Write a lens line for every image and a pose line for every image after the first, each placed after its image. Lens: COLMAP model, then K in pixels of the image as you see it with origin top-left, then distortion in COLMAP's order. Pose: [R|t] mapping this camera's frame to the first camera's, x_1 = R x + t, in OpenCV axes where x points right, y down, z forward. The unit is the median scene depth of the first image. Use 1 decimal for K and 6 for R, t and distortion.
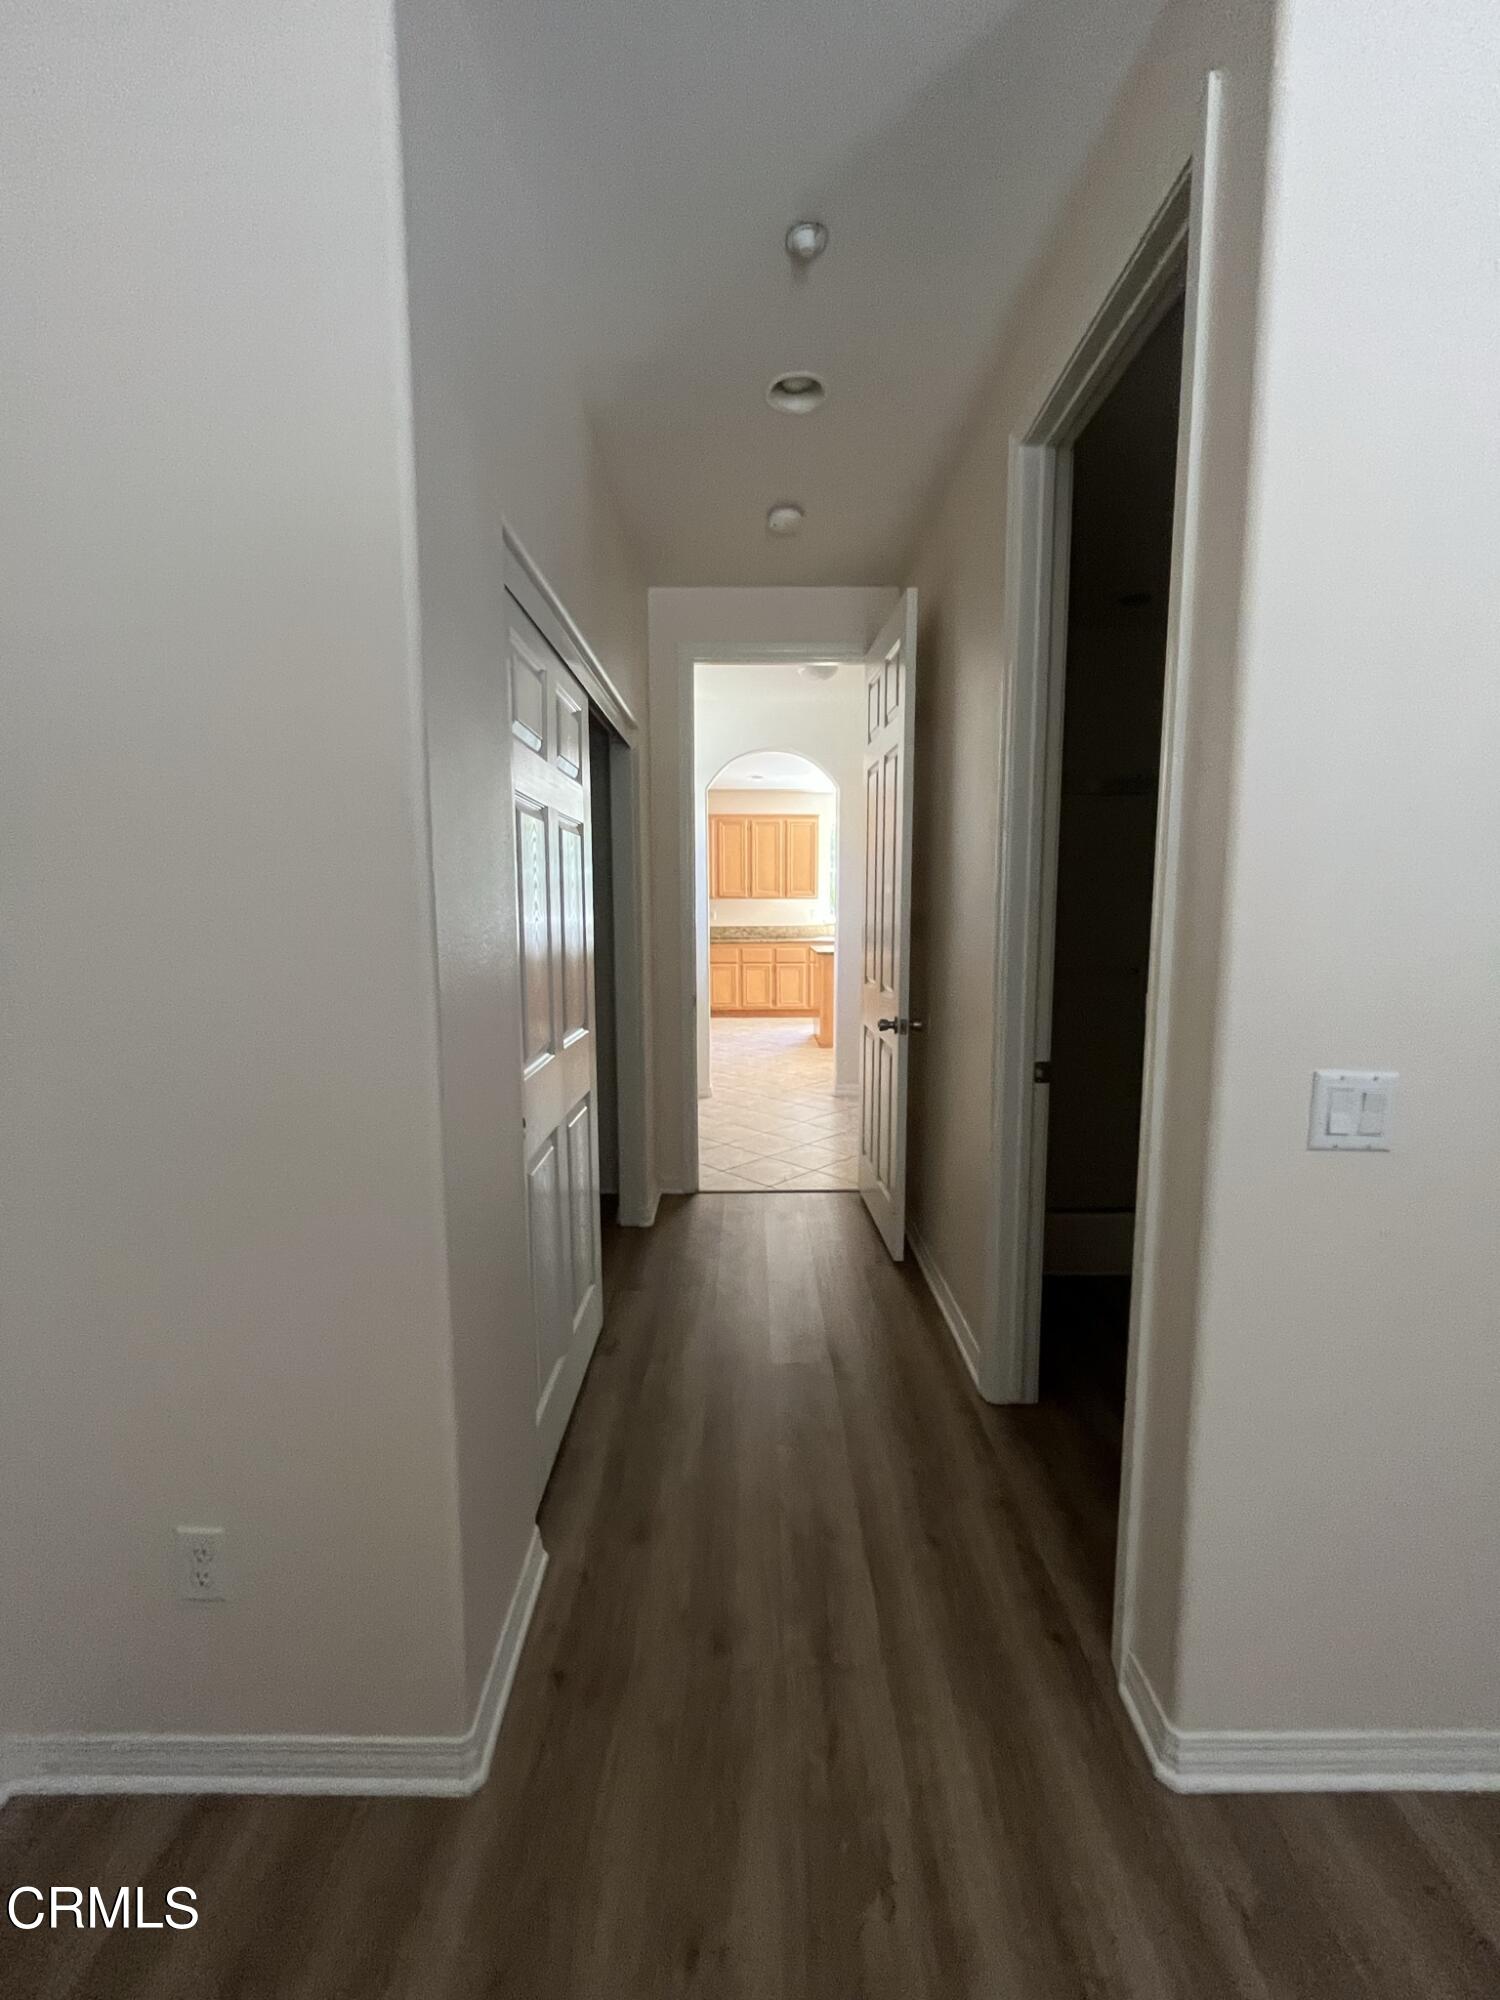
lens RADIAL K [[817.1, 0, 756.0], [0, 817.1, 992.4], [0, 0, 1]] dist [-0.008161, 0.000737]
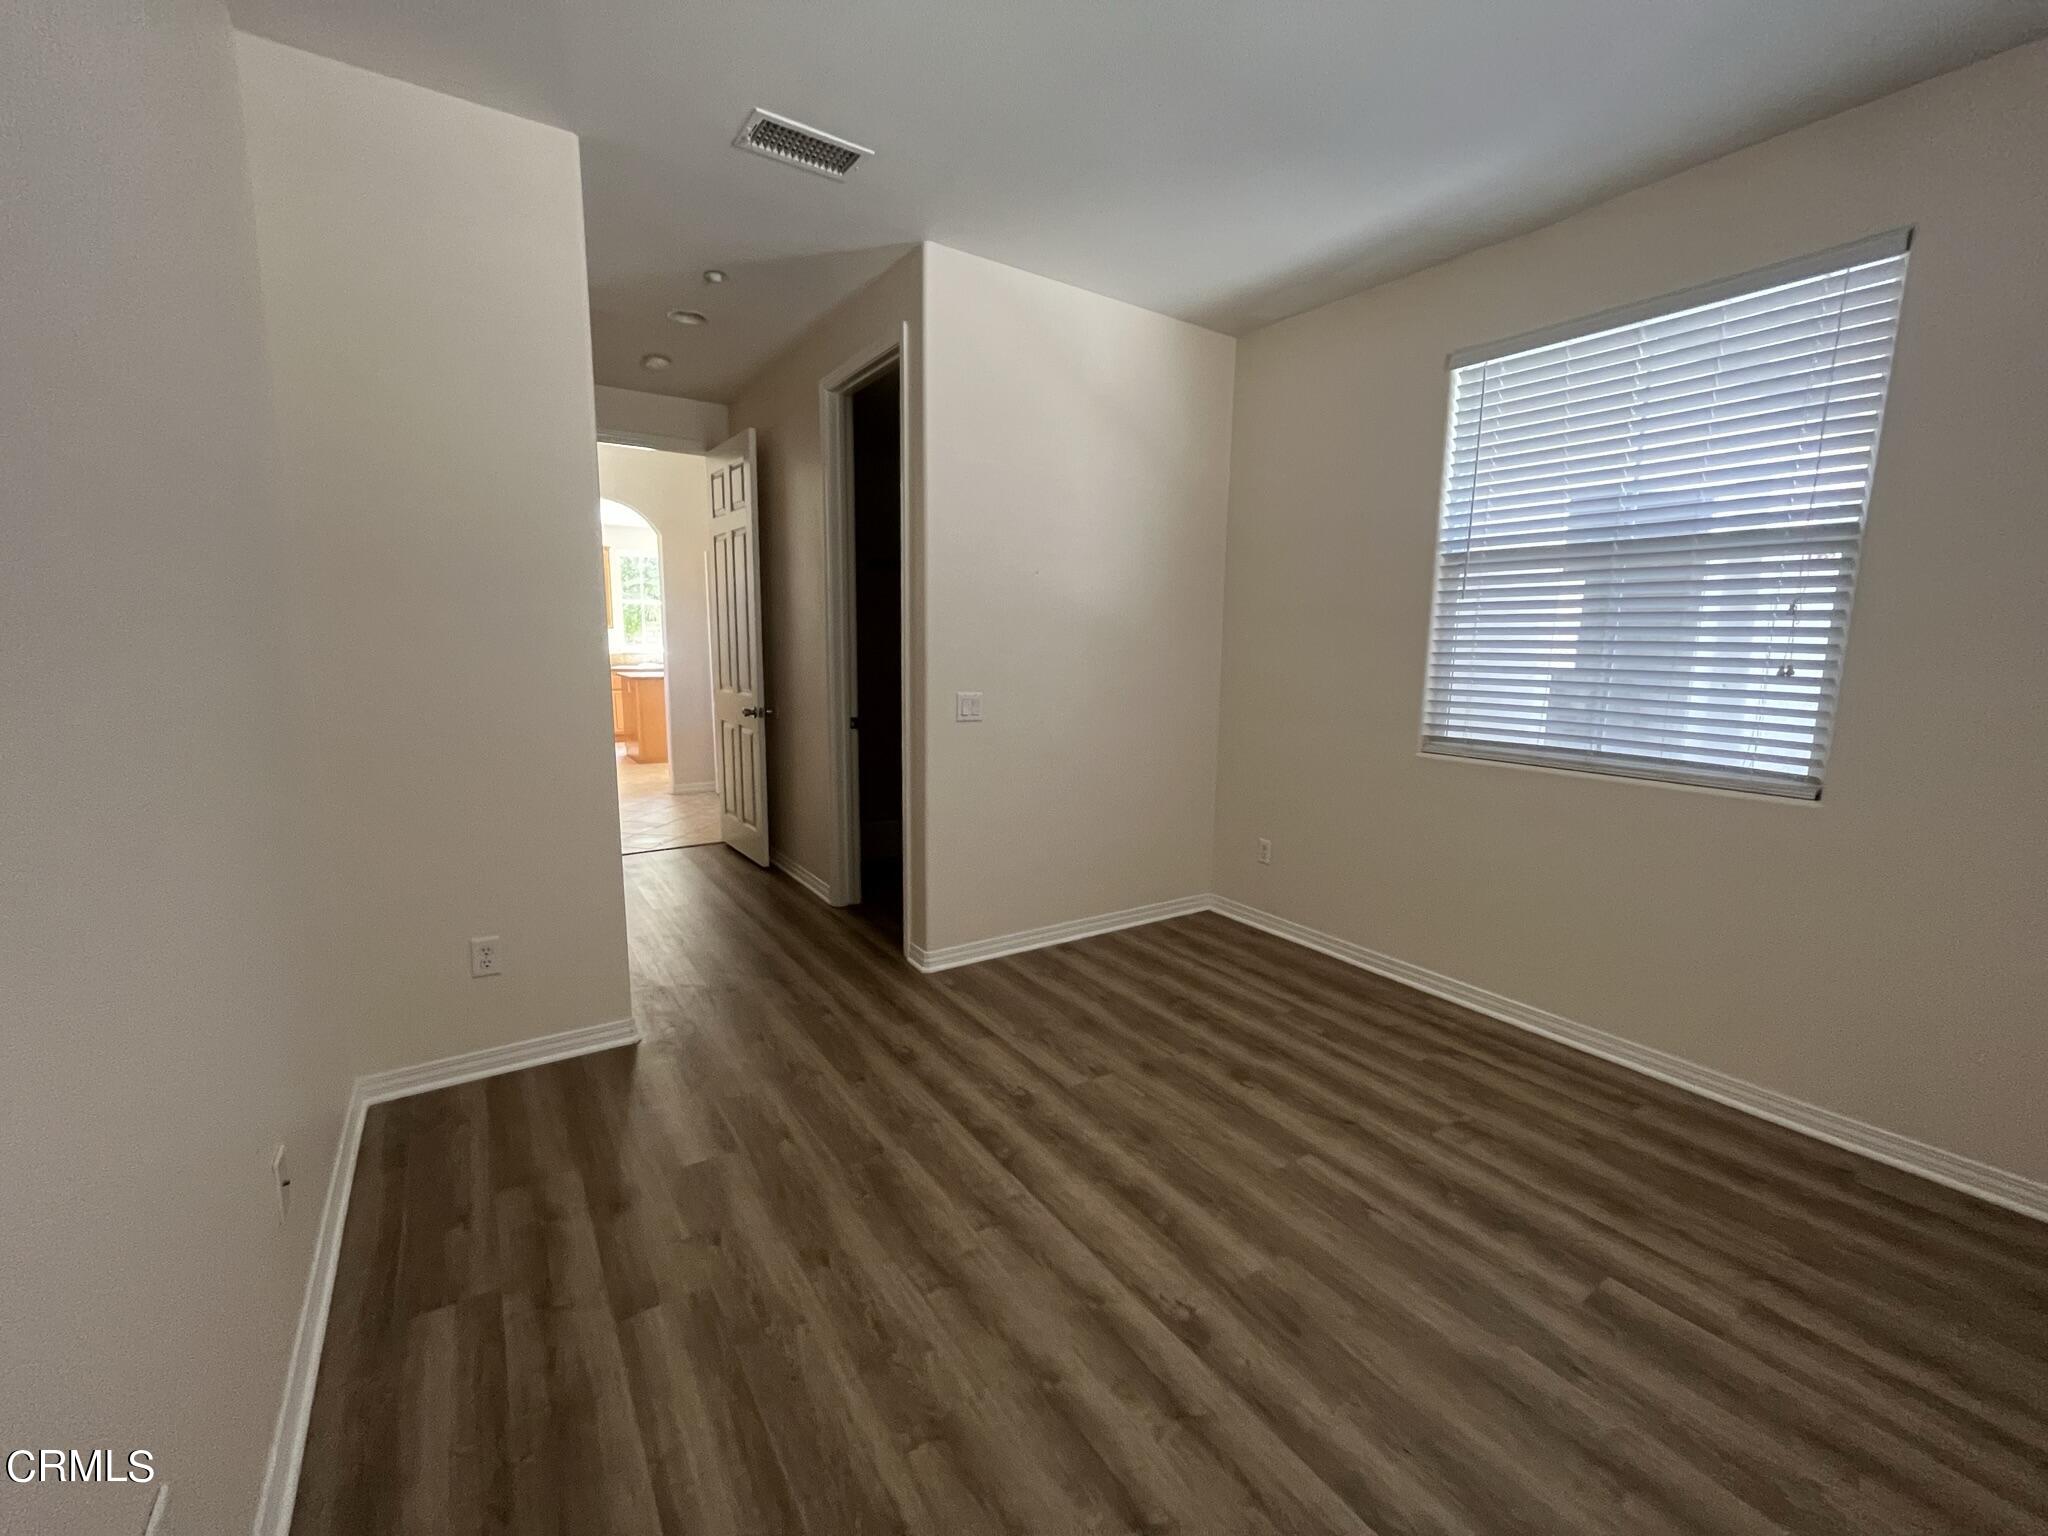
lens RADIAL K [[836.7, 0, 1021.0], [0, 836.7, 760.8], [0, 0, 1]] dist [-0.008161, 0.000737]
pose [[0.837356, -0.069038, 0.542281, -0.382314], [0.047561, 0.997432, 0.053543, 0.100478], [-0.544585, -0.019043, 0.838489, -0.835792]]
